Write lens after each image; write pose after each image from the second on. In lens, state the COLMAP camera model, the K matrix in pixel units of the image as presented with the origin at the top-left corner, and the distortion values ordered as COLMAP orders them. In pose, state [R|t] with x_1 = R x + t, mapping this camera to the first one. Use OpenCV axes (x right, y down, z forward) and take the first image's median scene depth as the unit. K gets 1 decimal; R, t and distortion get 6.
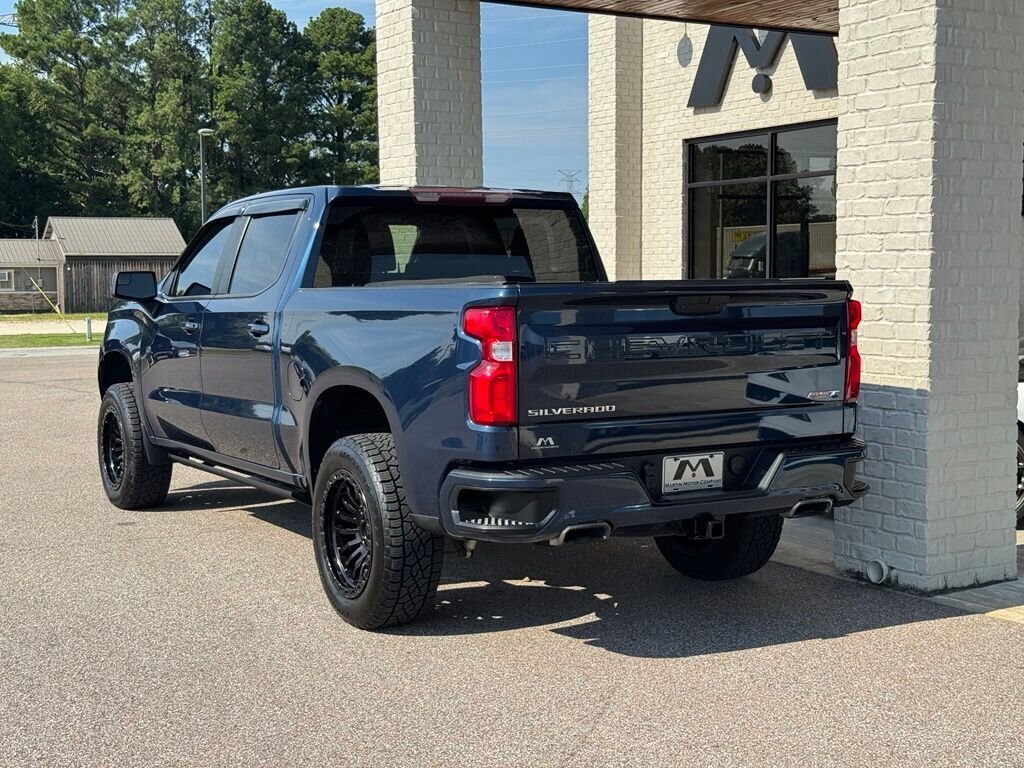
lens RADIAL K [[1437.1, 0, 507.9], [0, 1437.1, 384.0], [0, 0, 1]] dist [0.134222, 0.000000]
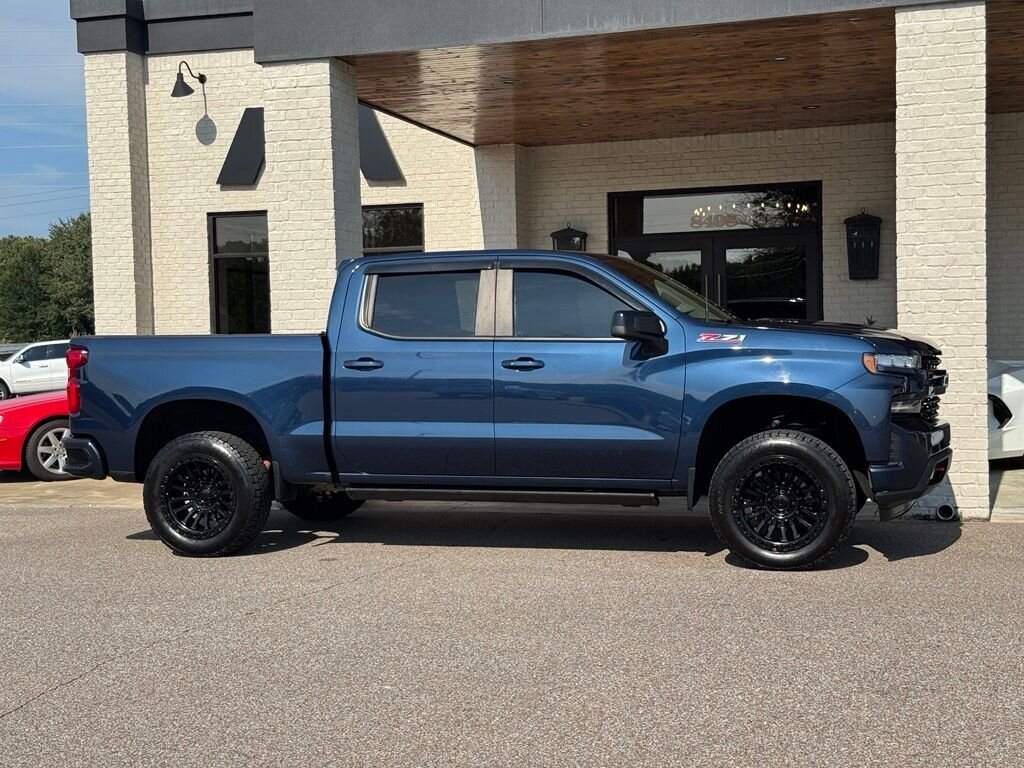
lens RADIAL K [[1437.1, 0, 512.7], [0, 1437.1, 384.6], [0, 0, 1]] dist [0.134222, 0.000000]
pose [[0.744911, -0.027884, 0.666581, -0.686677], [0.065835, 0.997322, -0.031852, 0.009815], [-0.663907, 0.067612, 0.744752, 0.101419]]
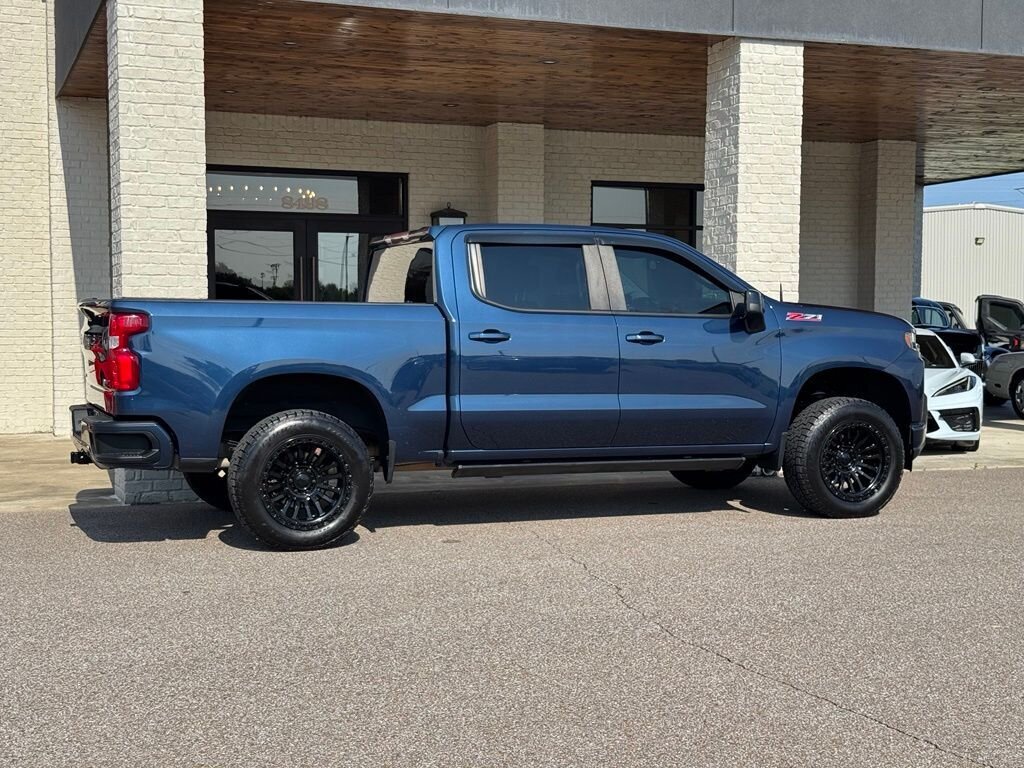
lens RADIAL K [[1437.1, 0, 509.6], [0, 1437.1, 386.7], [0, 0, 1]] dist [0.134222, 0.000000]
pose [[0.175415, -0.035752, 0.983845, -0.983919], [0.073526, 0.997025, 0.023121, -0.023693], [-0.981745, 0.068282, 0.177522, 0.624387]]
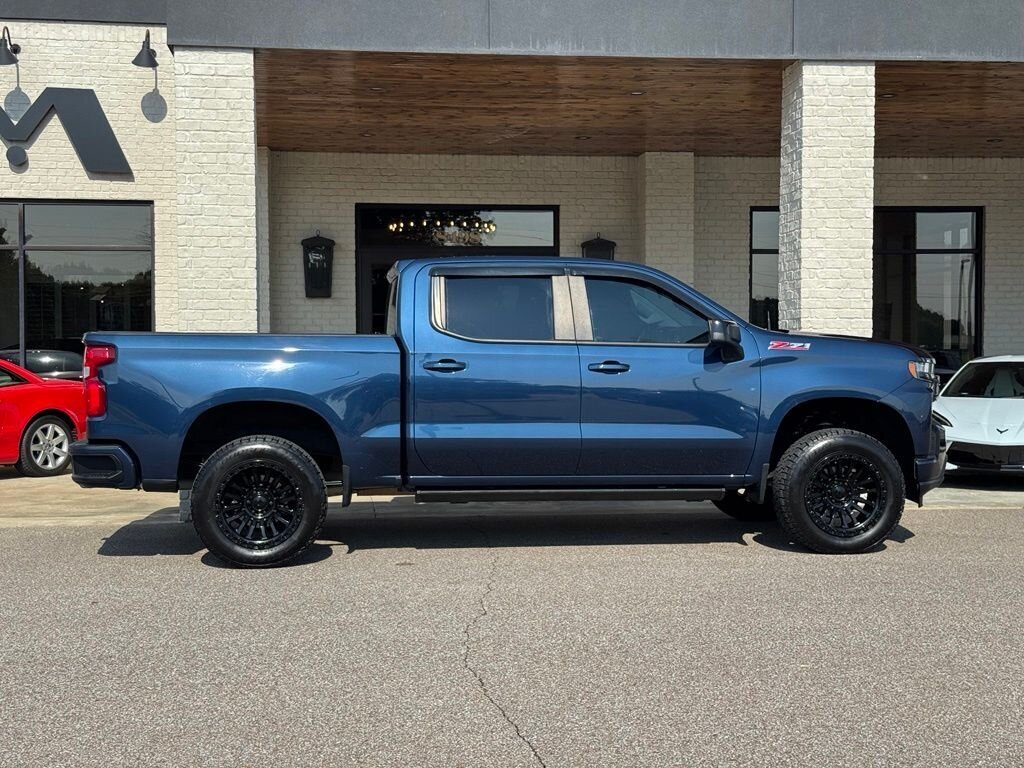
lens RADIAL K [[1437.1, 0, 509.8], [0, 1437.1, 376.1], [0, 0, 1]] dist [0.134222, 0.000000]
pose [[0.406511, -0.010018, 0.913591, -0.937743], [0.070112, 0.997333, -0.020260, -0.008718], [-0.910952, 0.072289, 0.406129, 0.406103]]
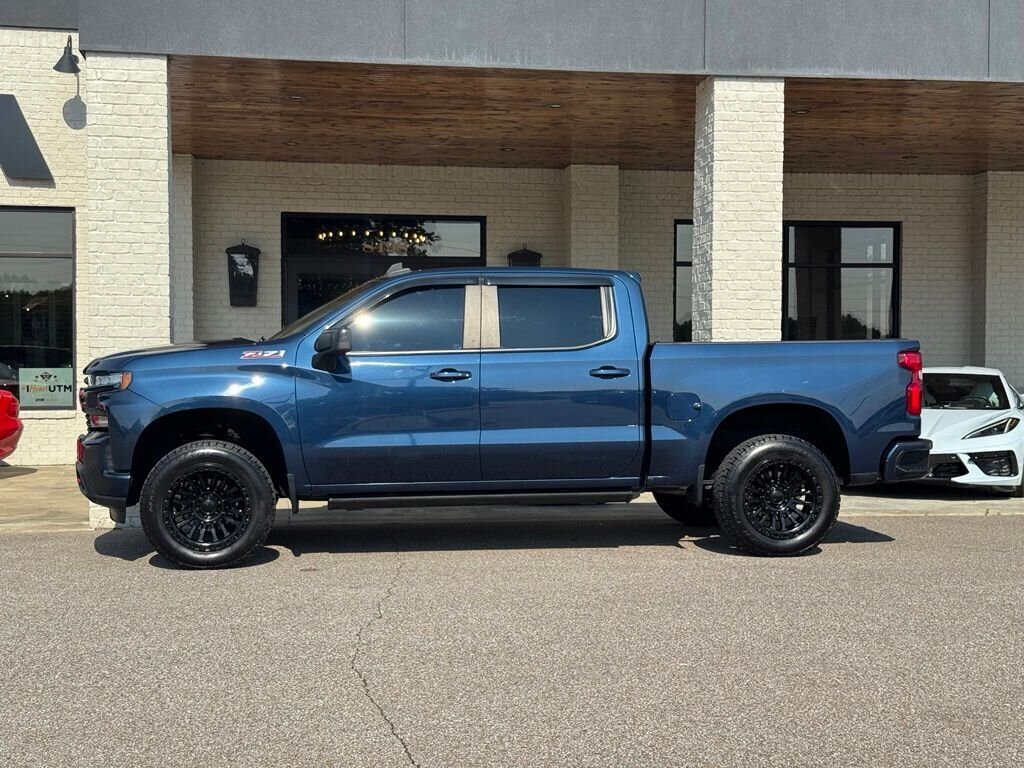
lens RADIAL K [[1437.1, 0, 515.6], [0, 1437.1, 384.9], [0, 0, 1]] dist [0.134222, 0.000000]
pose [[0.369504, -0.006103, 0.929209, -0.936864], [0.066858, 0.997561, -0.020034, -0.003885], [-0.926821, 0.069528, 0.369011, 0.380064]]
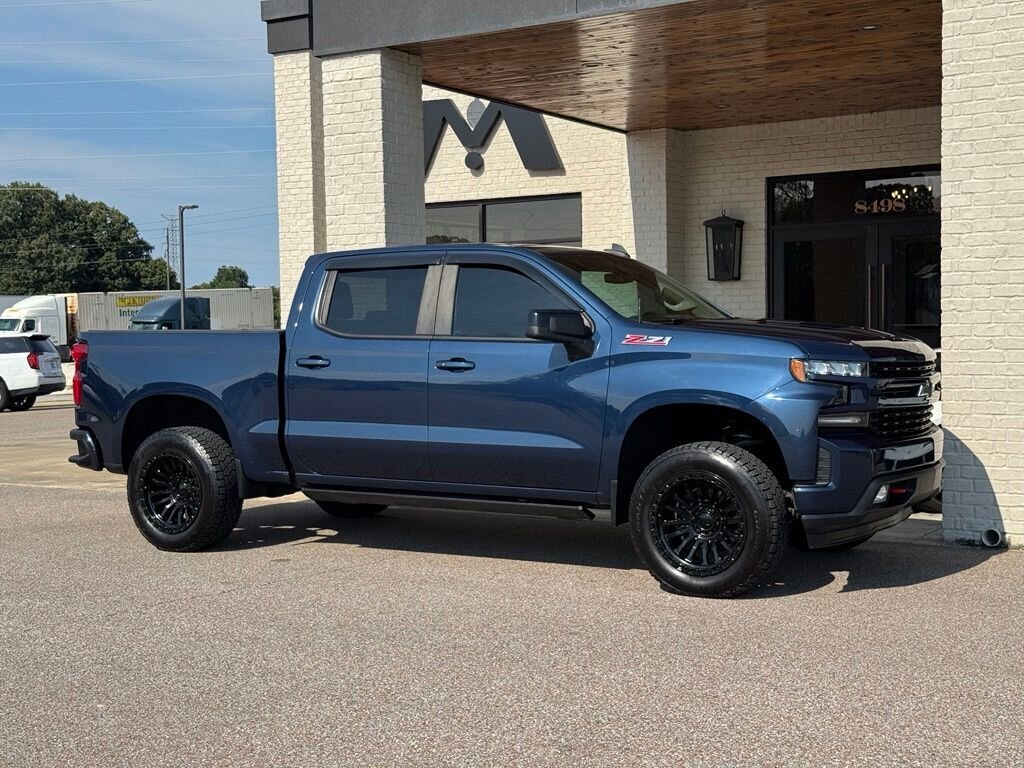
lens RADIAL K [[1437.1, 0, 510.7], [0, 1437.1, 387.1], [0, 0, 1]] dist [0.134222, 0.000000]
pose [[0.887870, -0.020395, 0.459643, -0.472080], [0.040944, 0.998556, -0.034781, 0.012684], [-0.458269, 0.049701, 0.887423, 0.005156]]
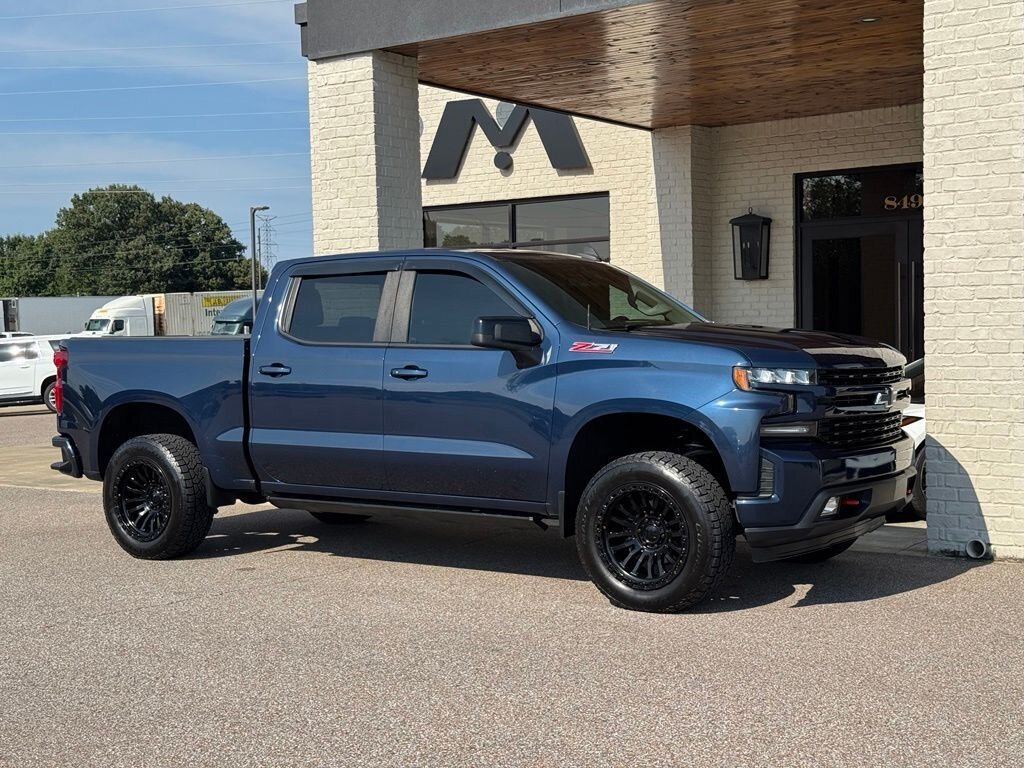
lens RADIAL K [[1437.1, 0, 507.6], [0, 1437.1, 388.8], [0, 0, 1]] dist [0.134222, 0.000000]
pose [[0.916406, -0.025120, 0.399461, -0.400714], [0.042047, 0.998548, -0.033665, 0.009002], [-0.398035, 0.047647, 0.916132, -0.013712]]
